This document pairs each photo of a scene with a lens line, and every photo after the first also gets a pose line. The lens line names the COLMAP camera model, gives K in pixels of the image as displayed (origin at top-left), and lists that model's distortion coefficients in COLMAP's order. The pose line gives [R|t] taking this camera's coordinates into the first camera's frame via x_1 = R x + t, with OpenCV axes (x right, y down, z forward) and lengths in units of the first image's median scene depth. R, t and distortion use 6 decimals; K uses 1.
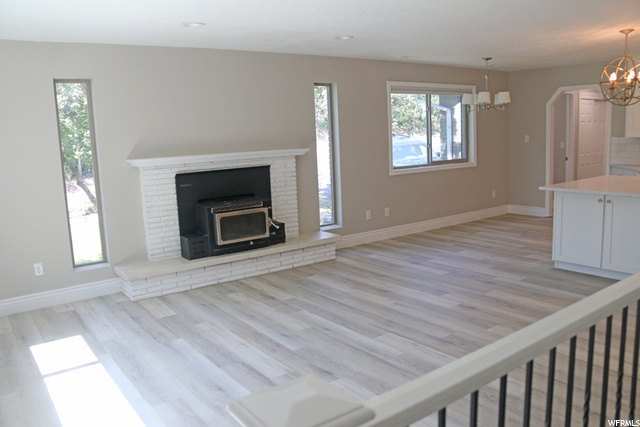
lens RADIAL K [[529.7, 0, 320.0], [0, 529.7, 213.5], [0, 0, 1]] dist [-0.086522, 0.018905]
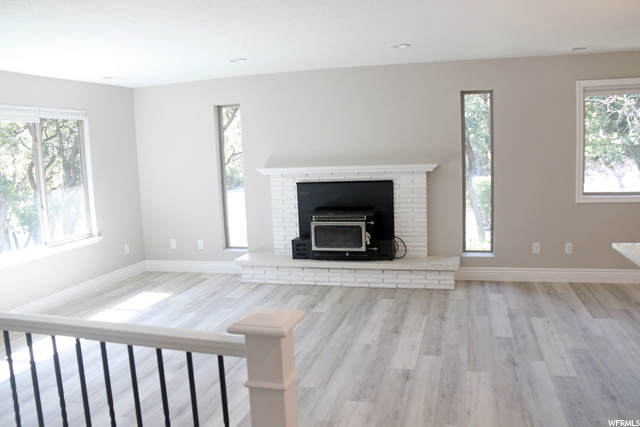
lens RADIAL K [[508.1, 0, 320.0], [0, 508.1, 213.5], [0, 0, 1]] dist [-0.095825, 0.007323]
pose [[0.625651, 0.108359, -0.772541, 0.630929], [-0.110124, 0.992657, 0.050049, -0.070530], [0.772291, 0.053762, 0.632990, 0.347392]]
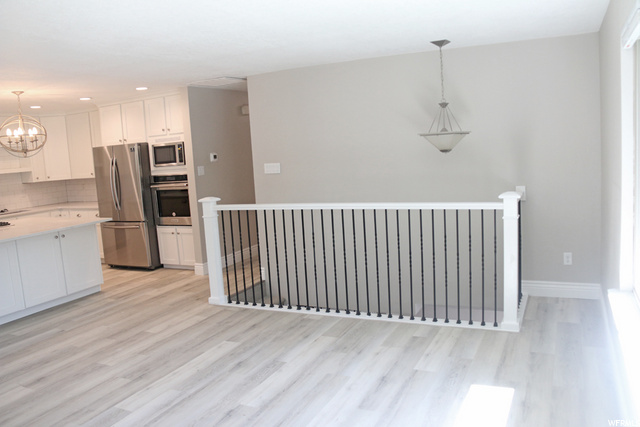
lens RADIAL K [[529.7, 0, 320.0], [0, 529.7, 213.5], [0, 0, 1]] dist [-0.086522, 0.018905]
pose [[-0.472293, -0.027903, 0.881000, -0.557388], [0.218433, 0.964617, 0.147650, -0.089994], [-0.853948, 0.262173, -0.449487, 0.763520]]
